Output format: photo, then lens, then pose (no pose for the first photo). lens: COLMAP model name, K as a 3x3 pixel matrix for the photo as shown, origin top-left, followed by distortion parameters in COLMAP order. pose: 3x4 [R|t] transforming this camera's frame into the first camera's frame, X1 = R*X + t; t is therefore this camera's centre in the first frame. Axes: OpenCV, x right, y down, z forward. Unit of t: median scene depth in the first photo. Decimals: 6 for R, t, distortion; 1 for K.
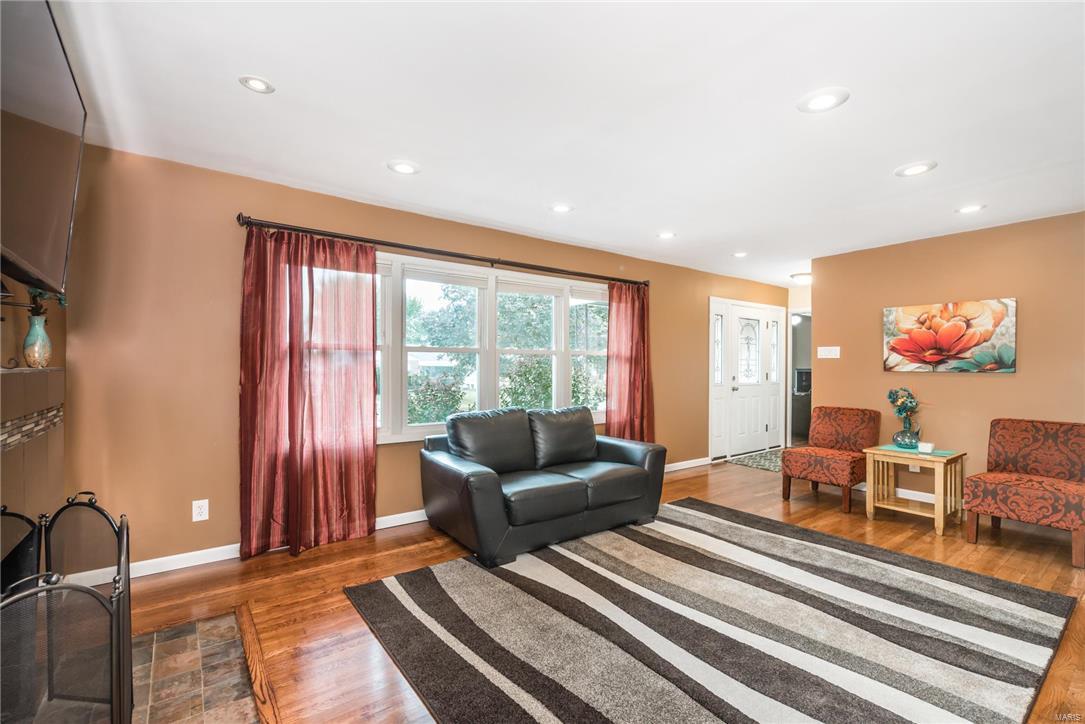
lens RADIAL K [[471.6, 0, 537.0], [0, 471.6, 366.2], [0, 0, 1]] dist [0.003434, 0.000259]
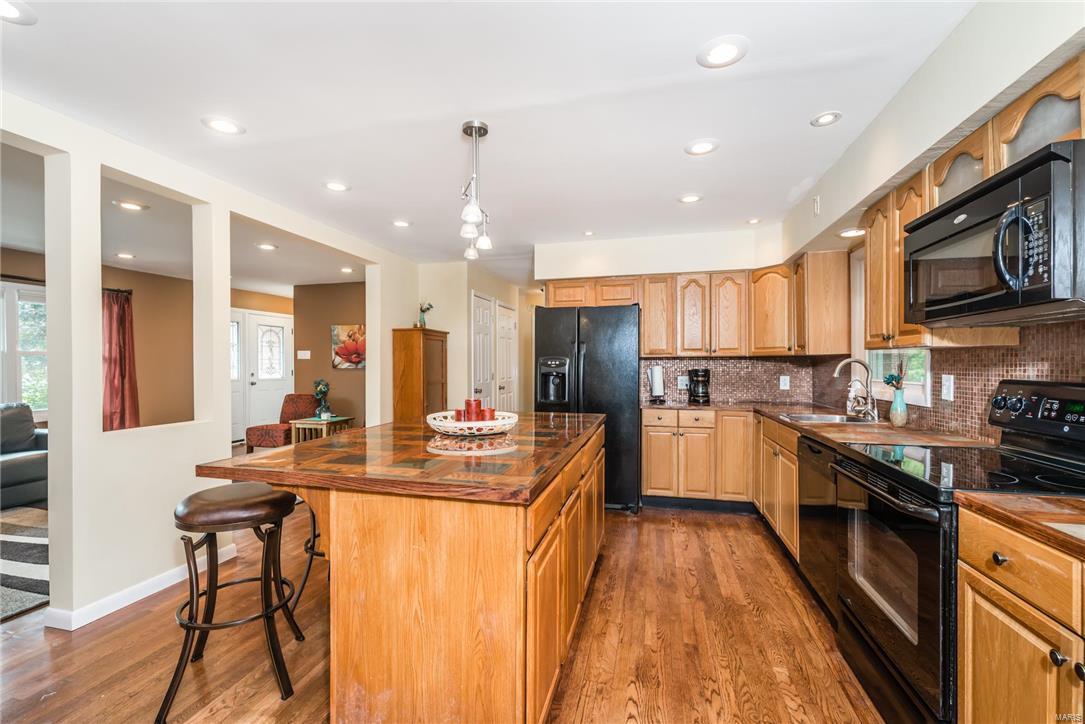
lens RADIAL K [[471.6, 0, 542.7], [0, 471.6, 362.8], [0, 0, 1]] dist [0.003434, 0.000259]
pose [[0.770211, -0.002473, 0.637784, 0.312310], [0.001842, 0.999997, 0.001653, -0.007954], [-0.637787, -0.000099, 0.770213, -0.570362]]
